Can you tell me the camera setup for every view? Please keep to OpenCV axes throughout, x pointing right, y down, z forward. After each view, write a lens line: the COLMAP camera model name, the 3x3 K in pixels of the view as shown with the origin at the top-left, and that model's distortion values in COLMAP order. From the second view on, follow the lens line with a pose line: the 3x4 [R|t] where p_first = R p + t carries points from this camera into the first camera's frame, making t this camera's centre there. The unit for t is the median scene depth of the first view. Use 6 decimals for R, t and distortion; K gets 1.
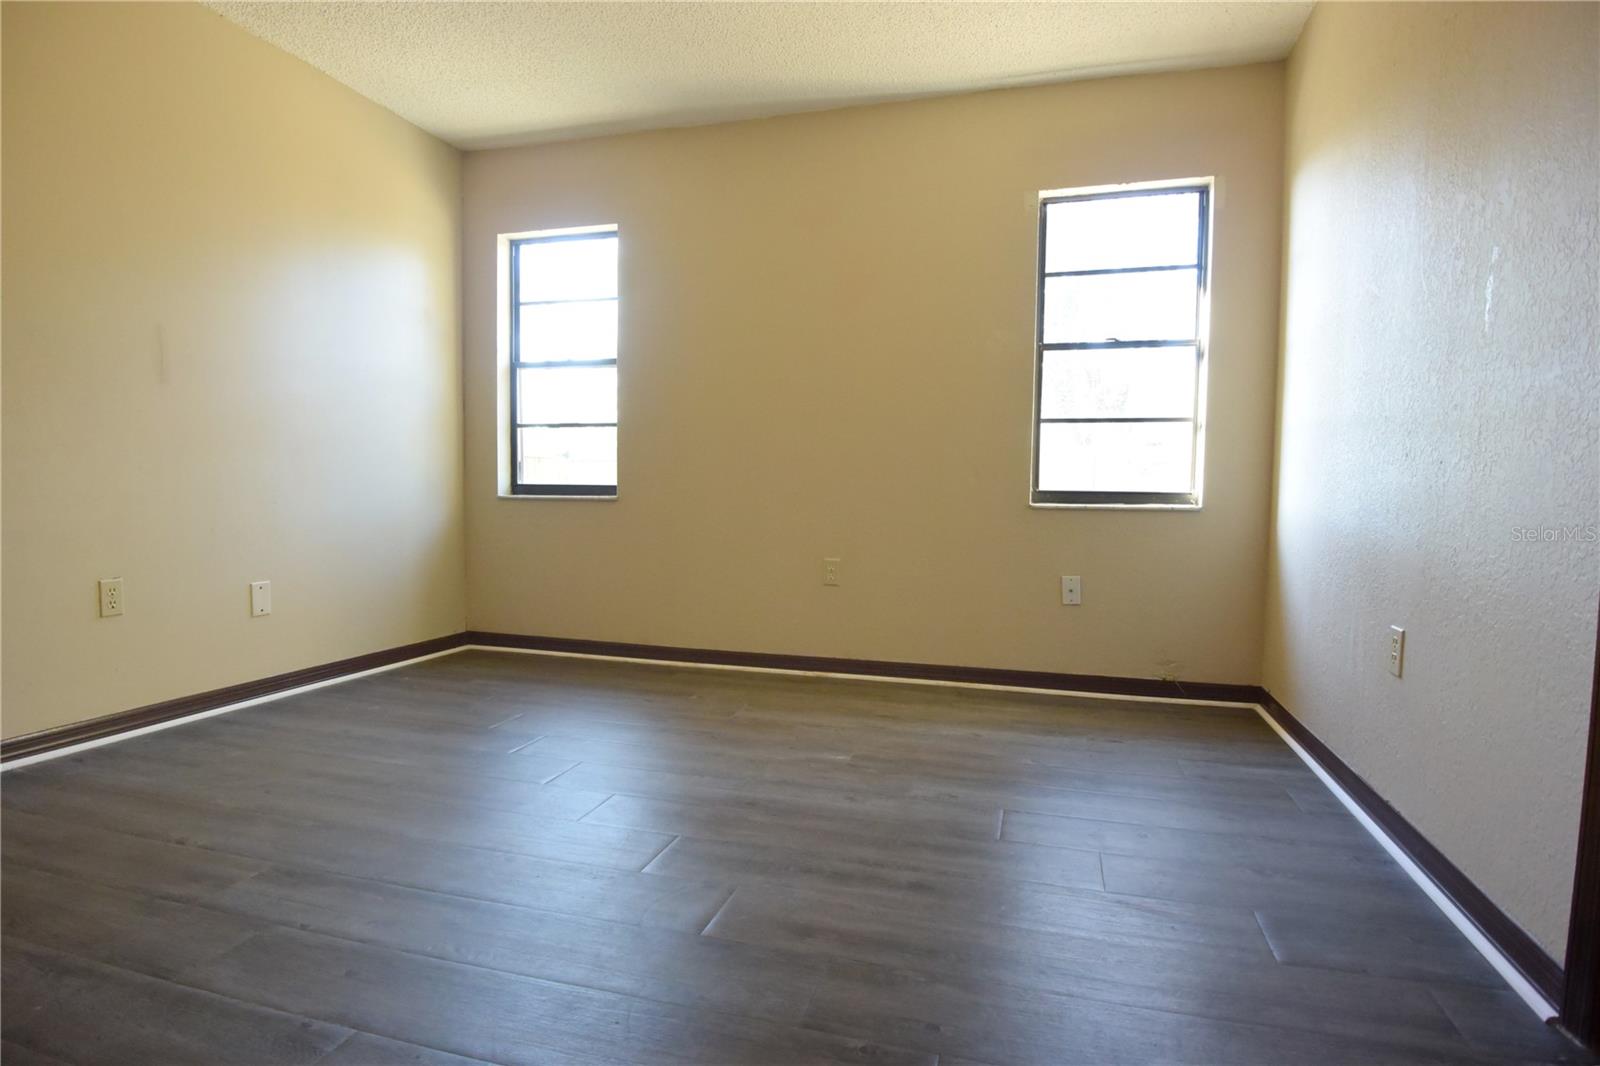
lens RADIAL K [[857.7, 0, 791.4], [0, 857.7, 536.5], [0, 0, 1]] dist [0.005529, -0.024959]
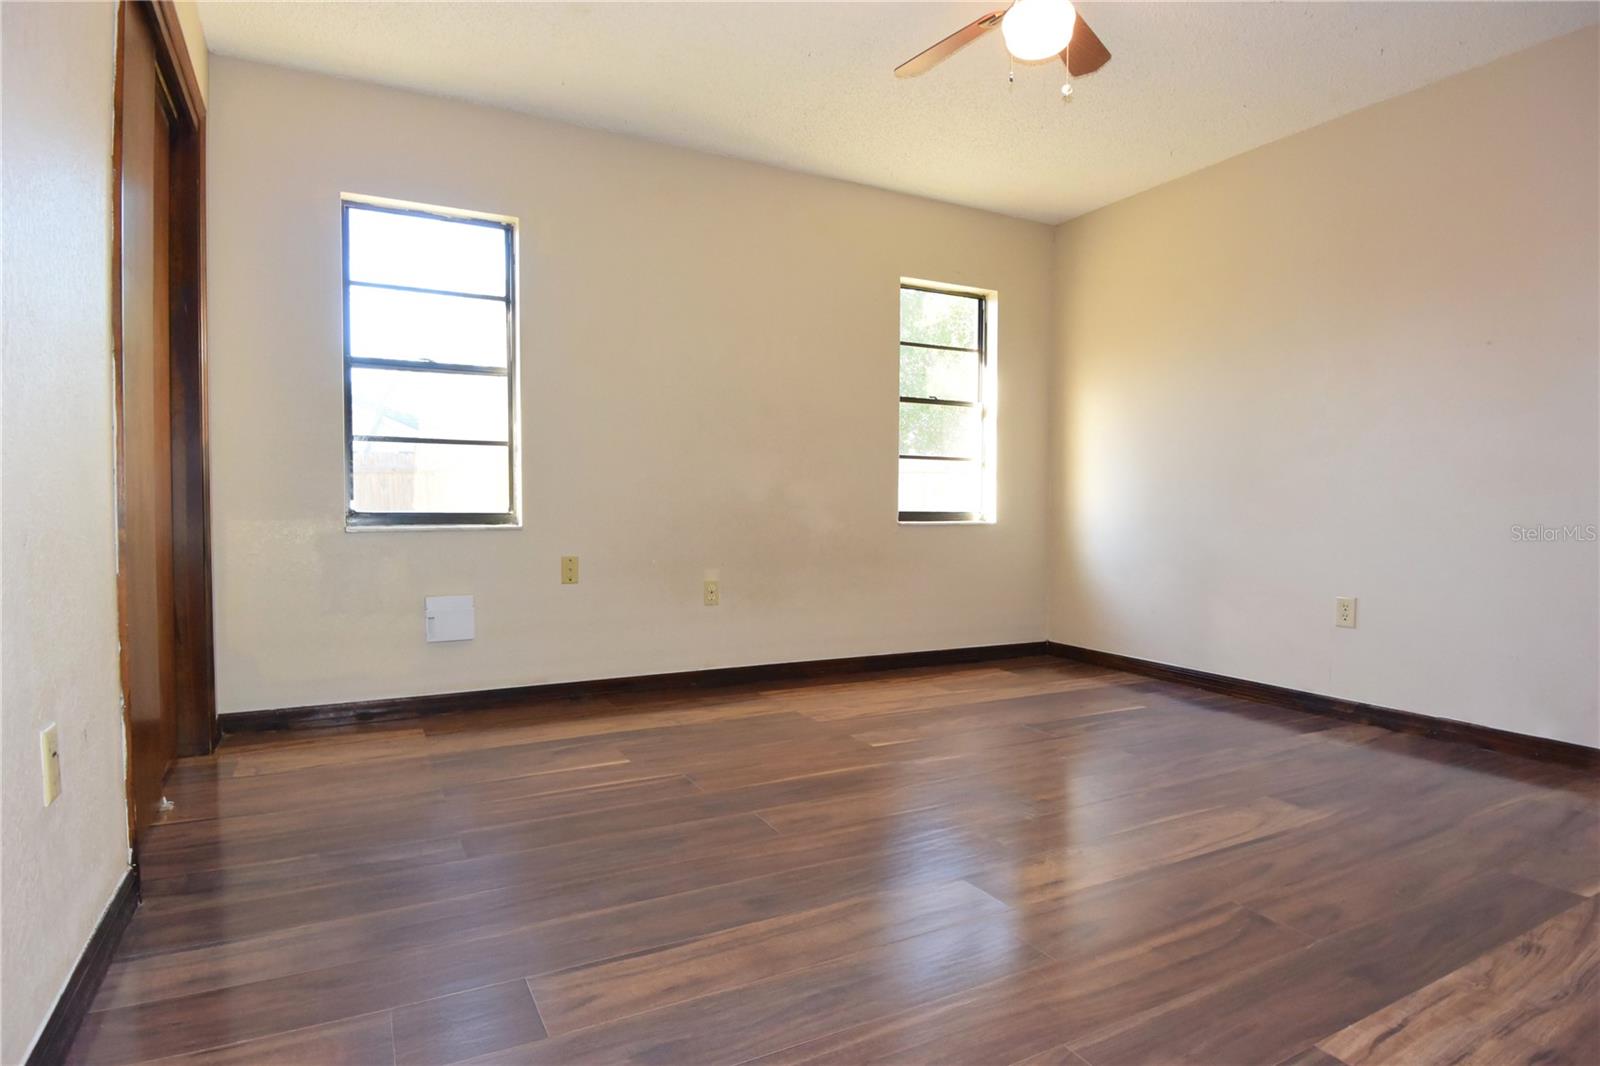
lens RADIAL K [[857.7, 0, 791.4], [0, 857.7, 536.5], [0, 0, 1]] dist [0.005529, -0.024959]
pose [[0.715240, -0.034014, 0.698051, -0.633703], [0.050862, 0.998700, -0.003451, -0.017711], [-0.697026, 0.037972, 0.716040, 0.181395]]
